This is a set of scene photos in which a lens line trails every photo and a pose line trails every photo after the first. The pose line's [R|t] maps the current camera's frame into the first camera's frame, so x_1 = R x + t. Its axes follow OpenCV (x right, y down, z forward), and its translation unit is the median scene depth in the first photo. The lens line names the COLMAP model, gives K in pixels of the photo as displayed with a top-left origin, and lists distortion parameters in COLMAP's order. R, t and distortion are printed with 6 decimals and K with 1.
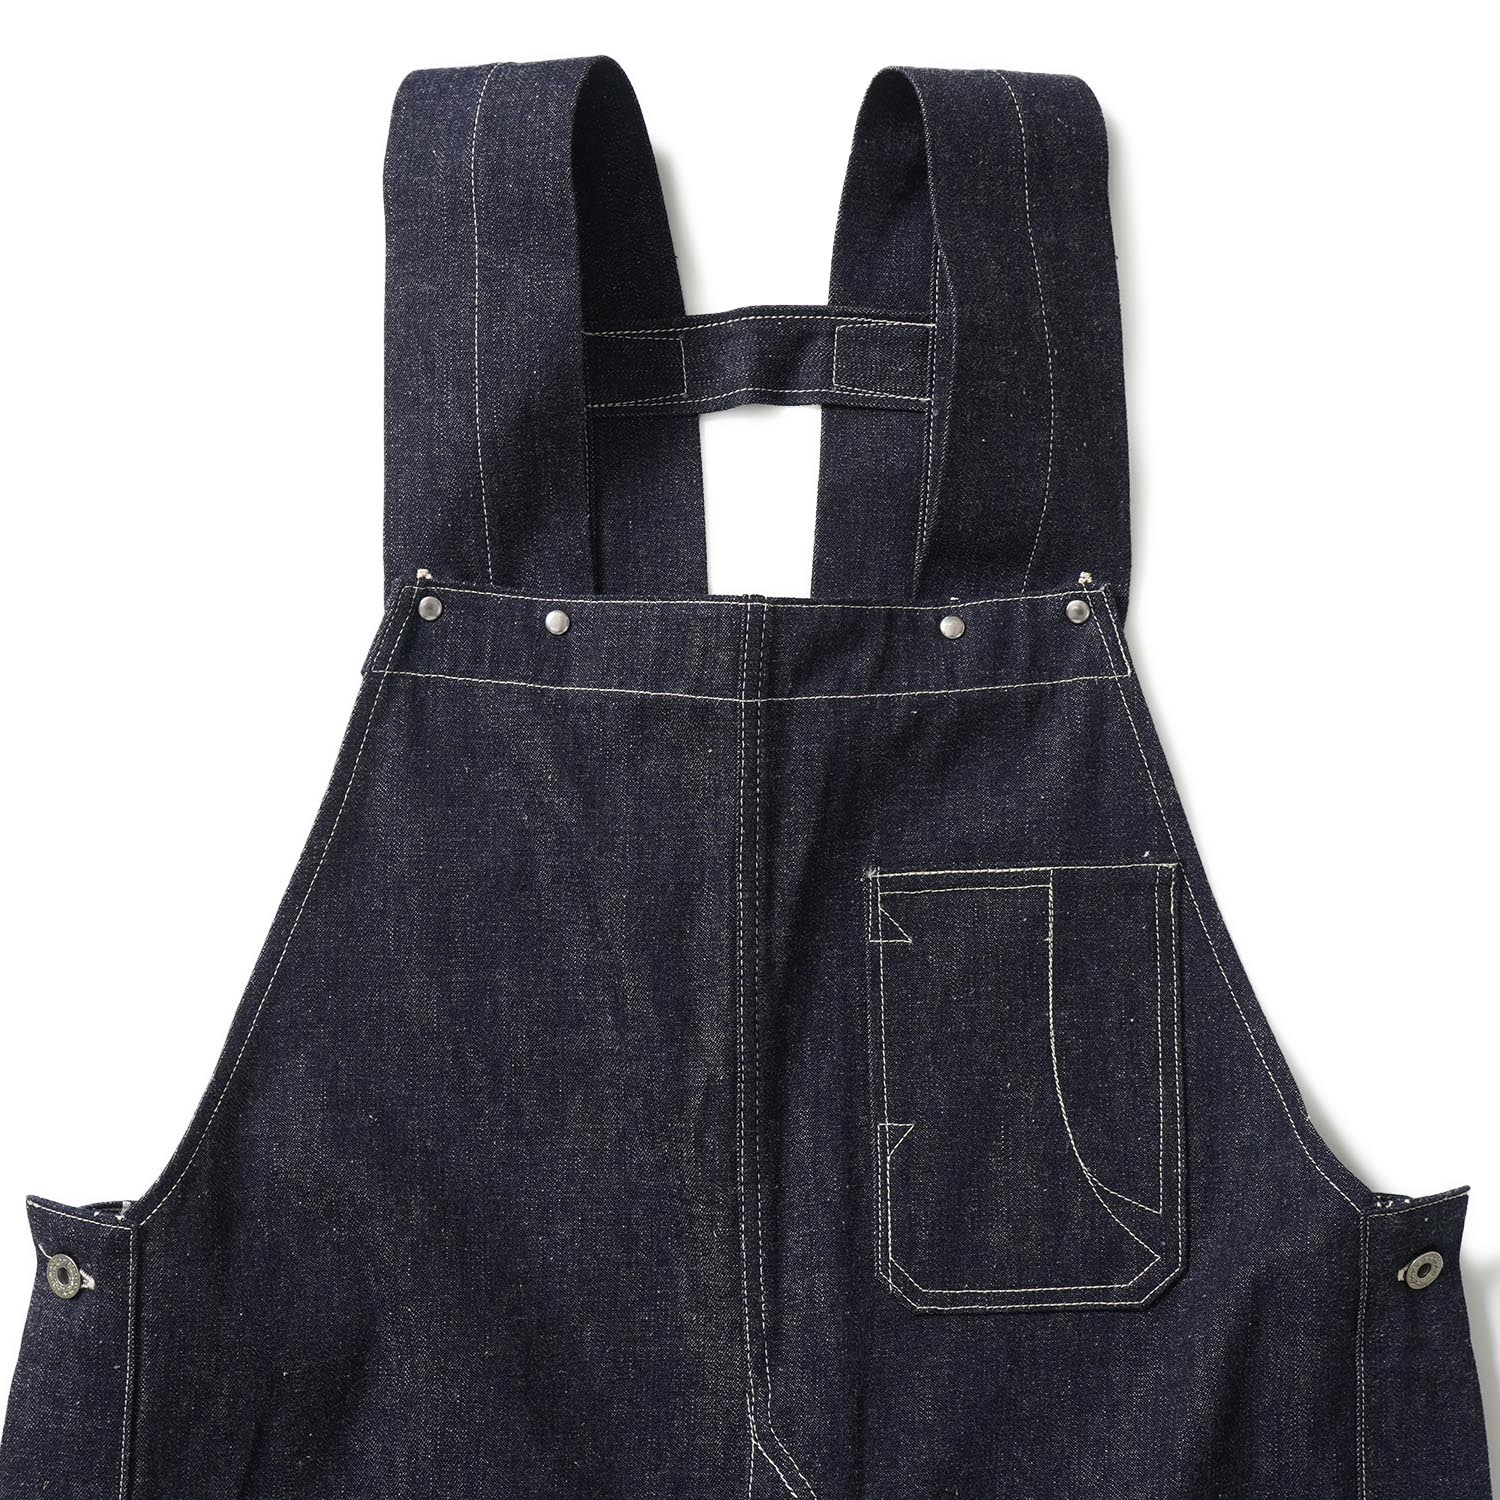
lens RADIAL K [[2400.7, 0, 786.2], [0, 2400.7, 753.6], [0, 0, 1]] dist [0.029772, -0.138022]
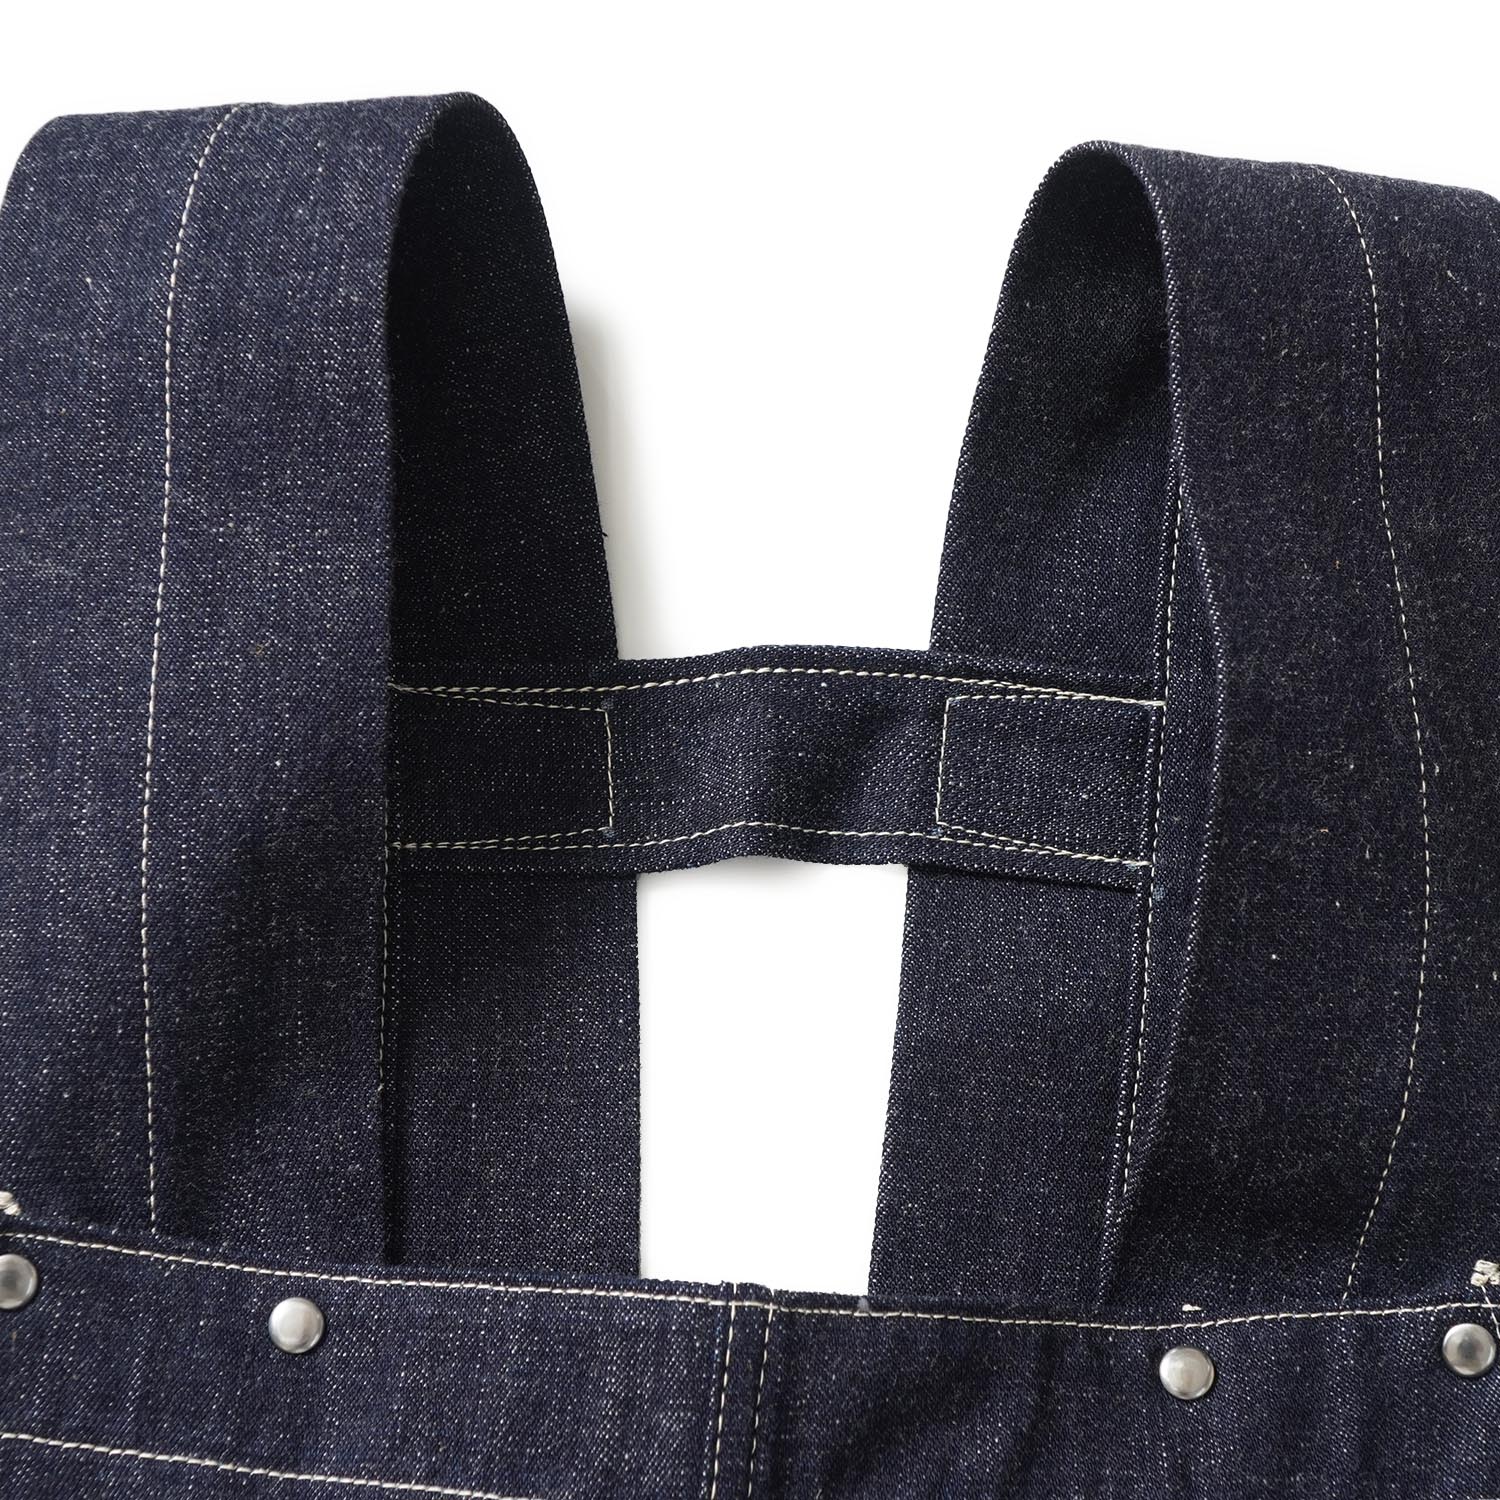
lens RADIAL K [[4300.4, 0, 750.0], [0, 4300.4, 750.0], [0, 0, 1]] dist [-0.046376, 0.528339]
pose [[0.999097, 0.042170, -0.005270, -0.012340], [-0.042436, 0.983243, -0.177290, -0.022339], [-0.002295, 0.177354, 0.984144, 0.205658]]
